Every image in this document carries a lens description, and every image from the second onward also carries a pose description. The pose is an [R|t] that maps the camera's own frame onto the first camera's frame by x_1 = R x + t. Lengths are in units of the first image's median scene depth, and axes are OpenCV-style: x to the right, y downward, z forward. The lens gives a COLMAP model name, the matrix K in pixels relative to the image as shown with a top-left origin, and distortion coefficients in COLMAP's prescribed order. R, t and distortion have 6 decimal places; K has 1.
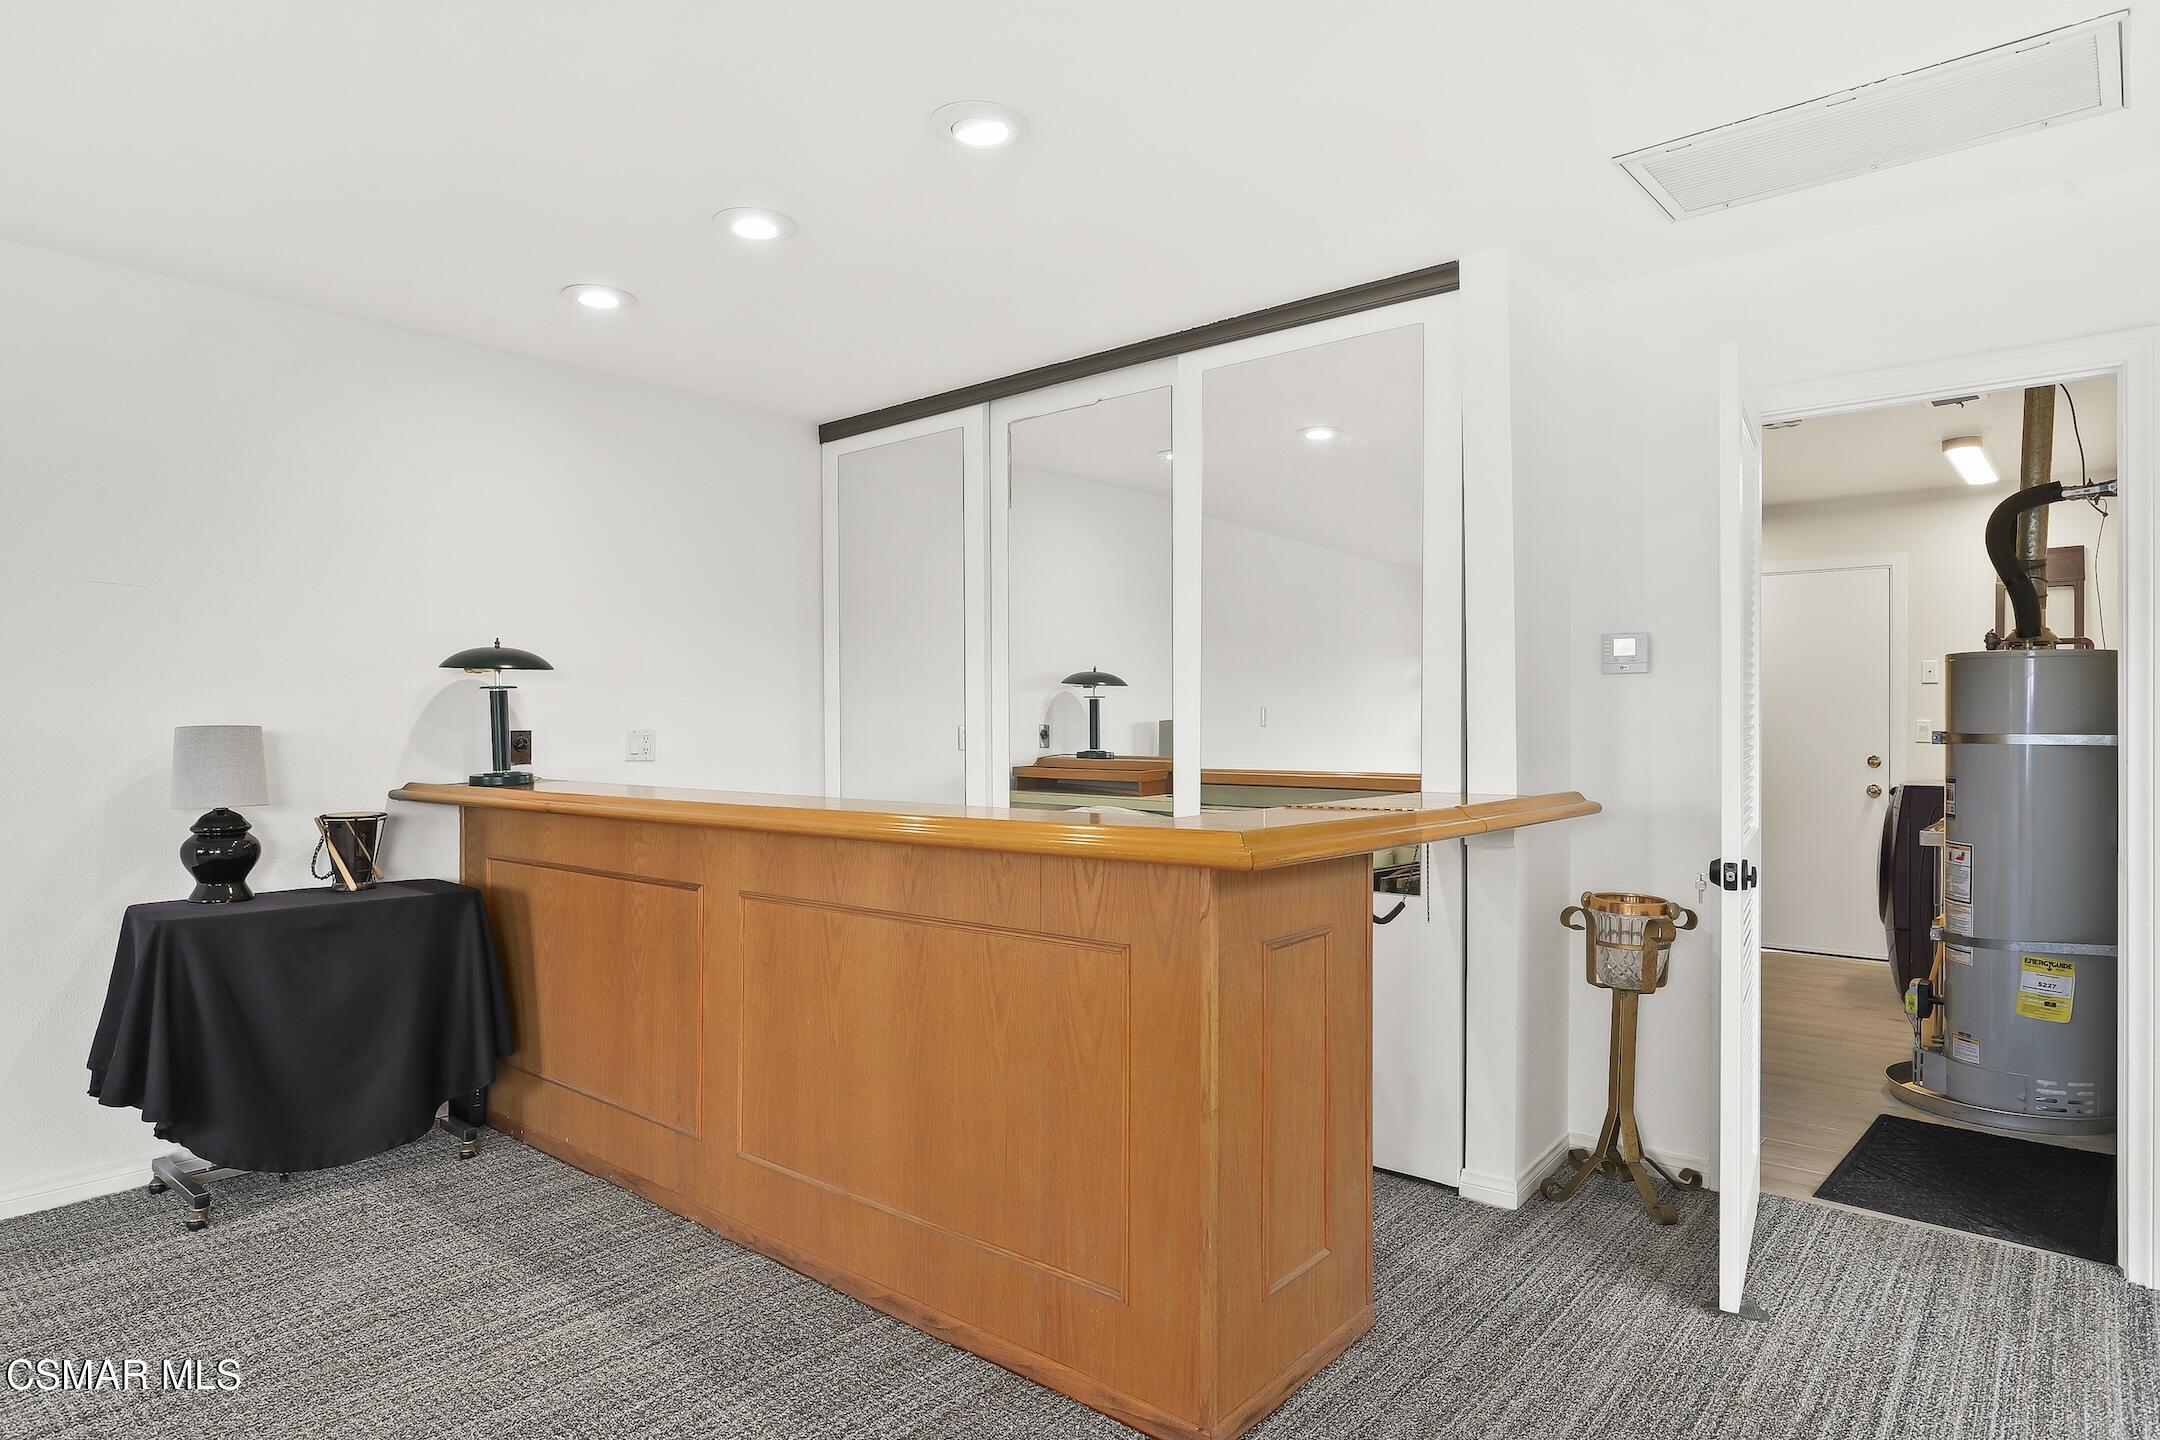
lens RADIAL K [[1217.0, 0, 1088.5], [0, 1217.0, 718.8], [0, 0, 1]] dist [-0.010510, -0.002580]
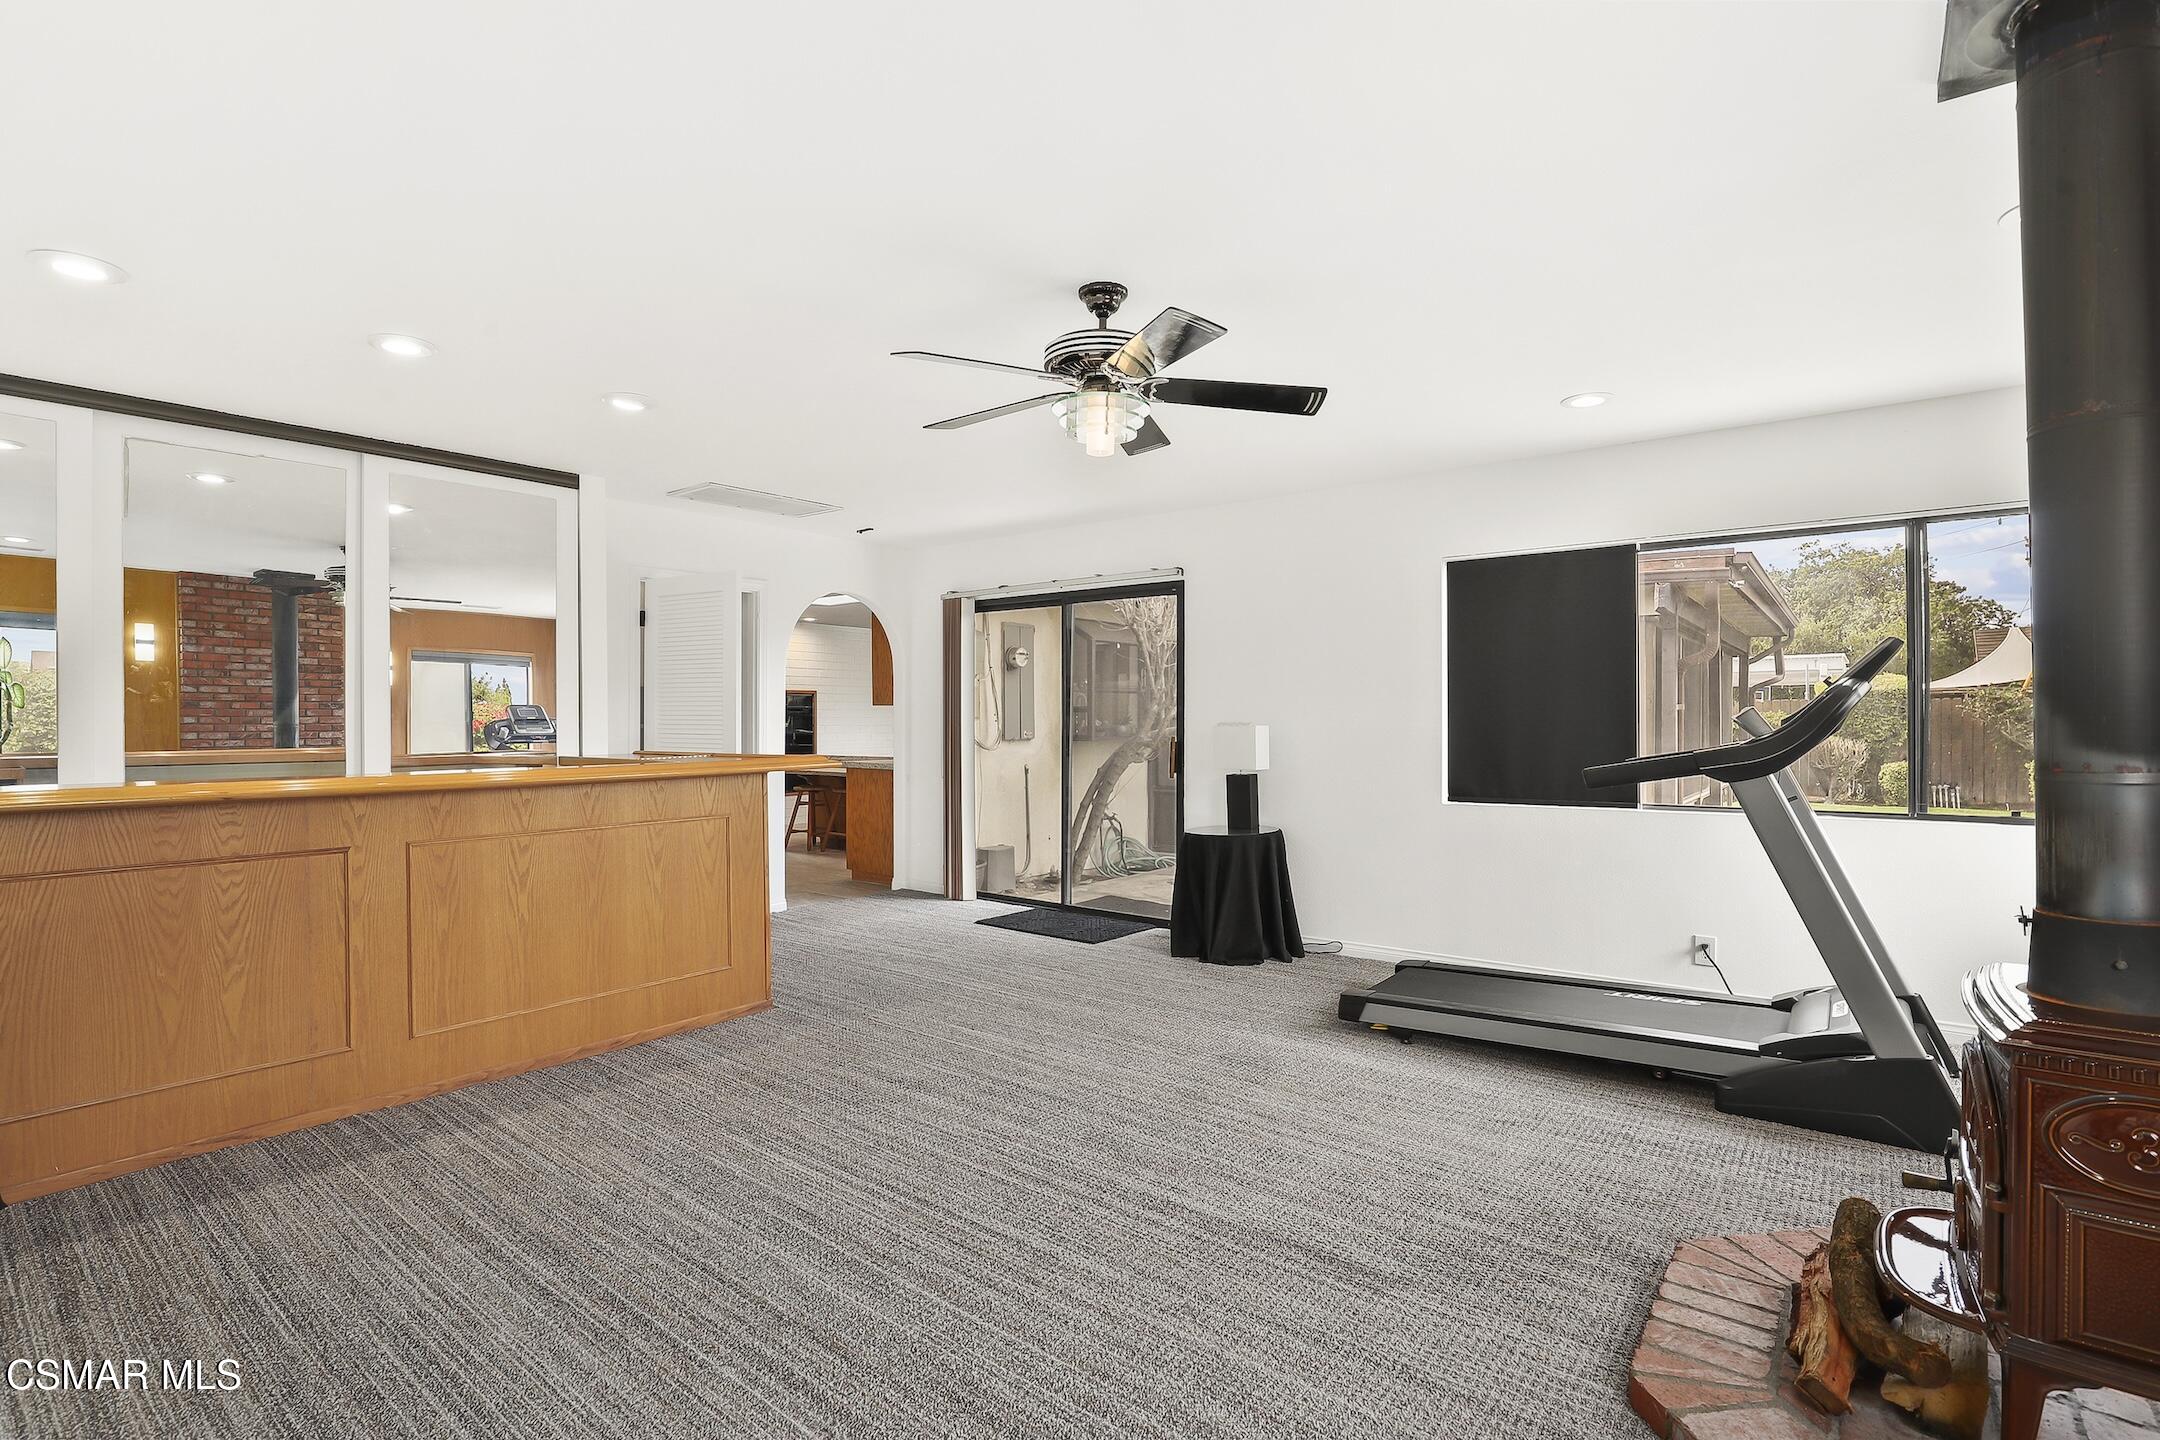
lens RADIAL K [[999.0, 0, 1085.0], [0, 999.0, 725.8], [0, 0, 1]] dist [-0.003058, -0.000208]
pose [[-0.014801, -0.001929, 0.999889, -1.516395], [0.006739, 0.999975, 0.002029, 0.016837], [-0.999868, 0.006768, -0.014788, 0.290480]]
